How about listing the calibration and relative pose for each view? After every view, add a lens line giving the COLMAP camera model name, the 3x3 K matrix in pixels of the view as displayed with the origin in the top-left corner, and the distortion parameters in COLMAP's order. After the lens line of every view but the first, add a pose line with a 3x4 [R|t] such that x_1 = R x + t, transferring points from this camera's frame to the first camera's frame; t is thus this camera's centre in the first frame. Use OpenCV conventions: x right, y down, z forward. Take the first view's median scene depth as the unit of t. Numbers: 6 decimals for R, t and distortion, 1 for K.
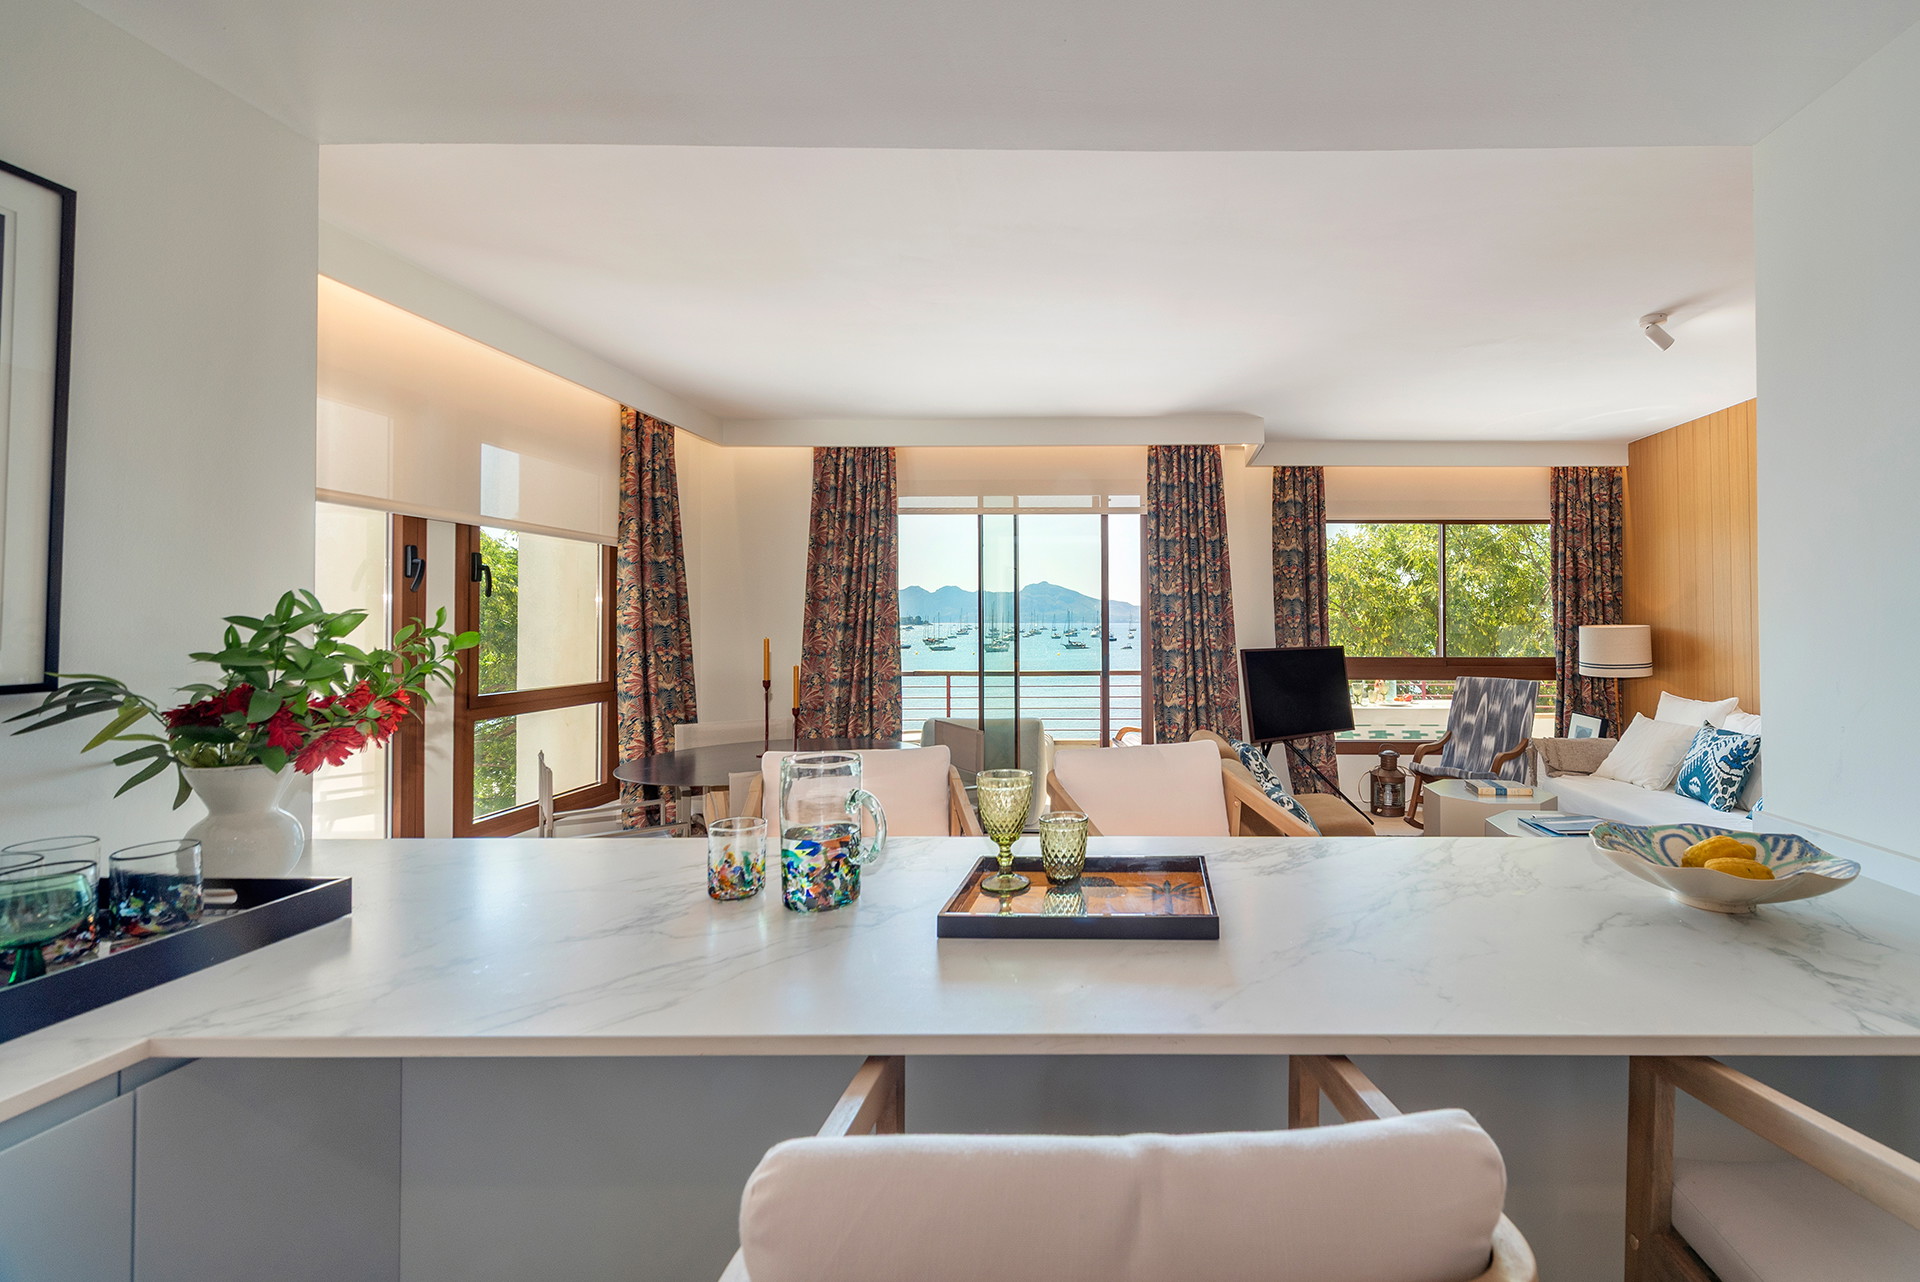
lens RADIAL K [[783.7, 0, 960.0], [0, 783.7, 641.0], [0, 0, 1]] dist [-0.000024, -0.000016]
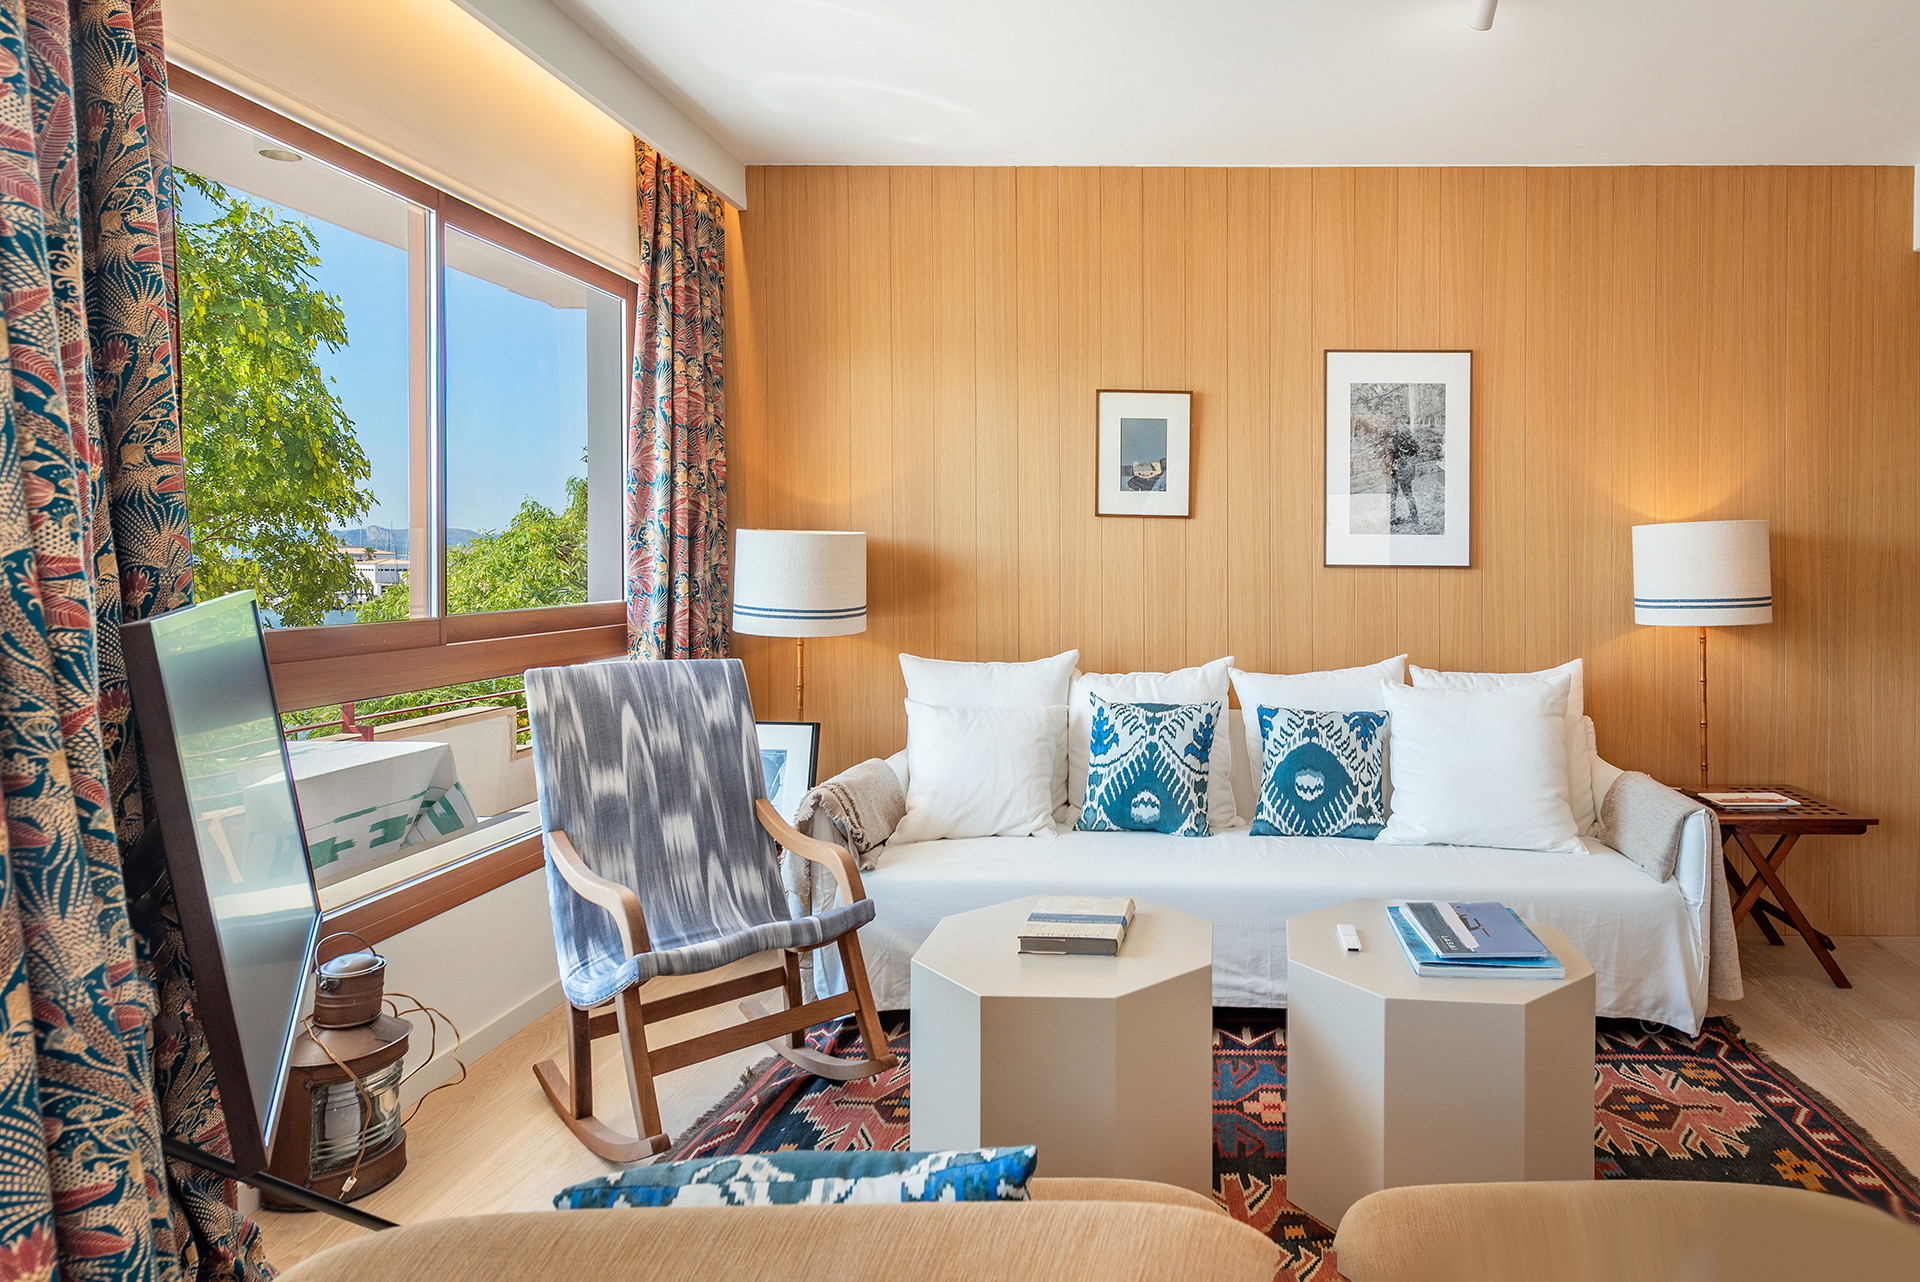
lens RADIAL K [[1108.5, 0, 960.0], [0, 1108.5, 552.4], [0, 0, 1]] dist [0.000311, -0.000041]
pose [[-0.223887, -0.003202, 0.974610, 0.150427], [0.009227, 0.999943, 0.005405, -0.007919], [-0.974571, 0.010203, -0.223845, 1.164702]]
